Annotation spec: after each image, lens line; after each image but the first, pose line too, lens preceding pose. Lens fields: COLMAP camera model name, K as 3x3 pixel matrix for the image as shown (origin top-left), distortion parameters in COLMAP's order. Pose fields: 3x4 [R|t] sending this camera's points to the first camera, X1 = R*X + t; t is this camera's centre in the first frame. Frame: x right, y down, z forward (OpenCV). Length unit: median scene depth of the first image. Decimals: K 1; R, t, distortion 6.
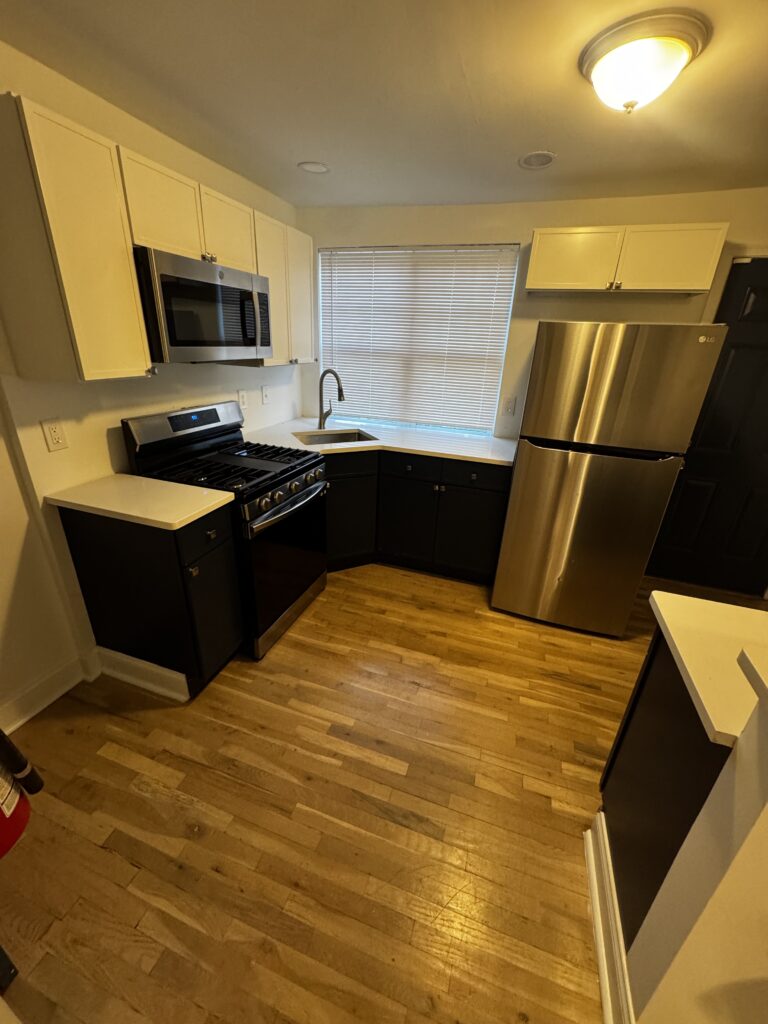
lens RADIAL K [[407.7, 0, 384.0], [0, 407.7, 512.0], [0, 0, 1]] dist [-0.004859, 0.000455]
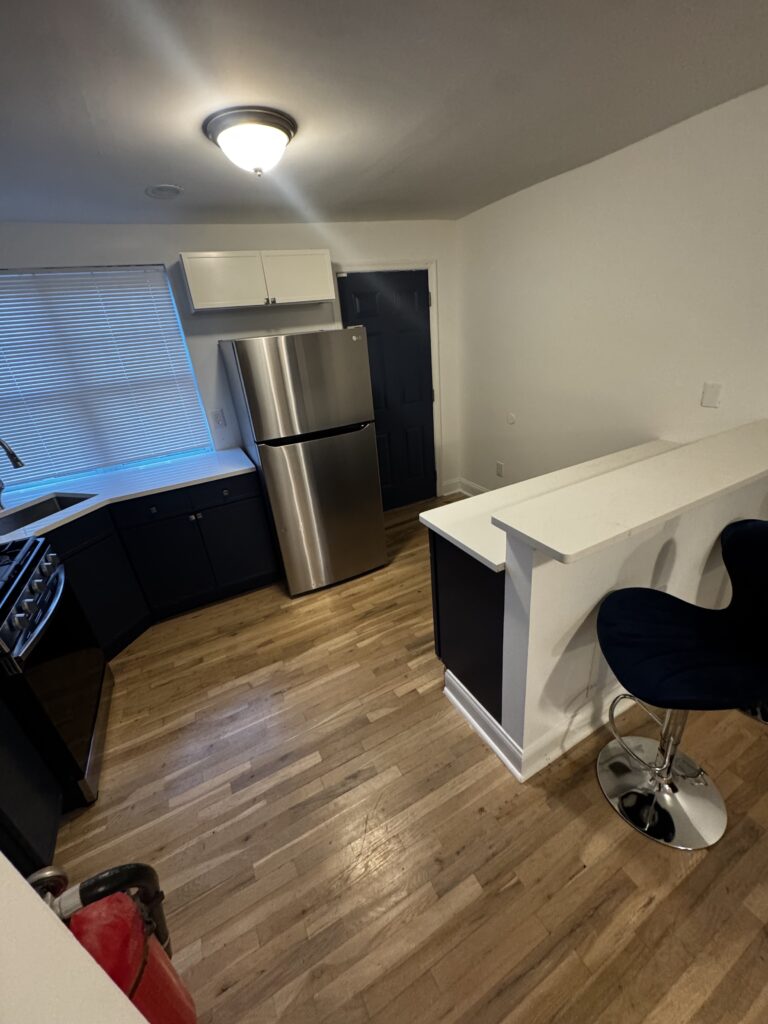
lens RADIAL K [[407.7, 0, 384.0], [0, 407.7, 512.0], [0, 0, 1]] dist [-0.004859, 0.000455]
pose [[0.683474, -0.393588, 0.614778, -0.170385], [0.390582, 0.908672, 0.147516, -0.041995], [-0.616692, 0.139298, 0.774782, -0.035295]]
